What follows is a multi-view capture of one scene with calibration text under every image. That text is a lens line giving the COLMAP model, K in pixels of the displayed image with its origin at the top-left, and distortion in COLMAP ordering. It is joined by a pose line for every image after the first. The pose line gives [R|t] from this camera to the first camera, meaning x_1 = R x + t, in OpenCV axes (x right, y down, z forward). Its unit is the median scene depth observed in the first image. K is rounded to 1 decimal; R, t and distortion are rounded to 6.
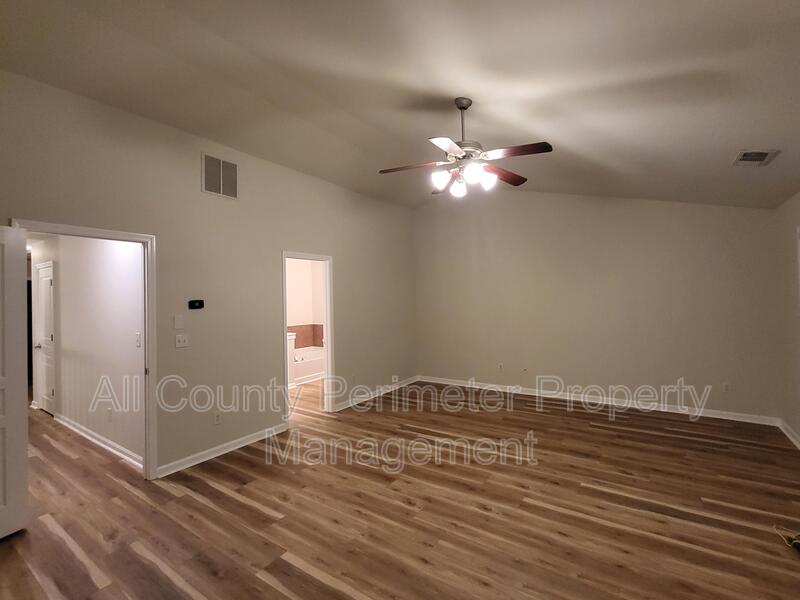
lens RADIAL K [[365.2, 0, 400.0], [0, 365.2, 300.0], [0, 0, 1]] dist [-0.004997, -0.000381]
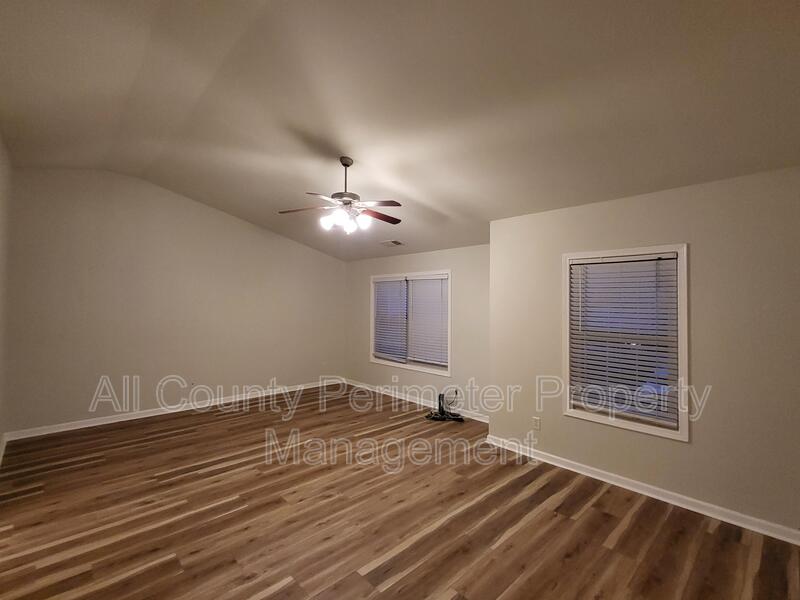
lens RADIAL K [[365.2, 0, 400.0], [0, 365.2, 300.0], [0, 0, 1]] dist [-0.004997, -0.000381]
pose [[0.221762, 0.025338, 0.974772, -0.932590], [-0.003781, 0.999677, -0.025125, -0.012720], [-0.975094, 0.001886, 0.221786, 0.492906]]
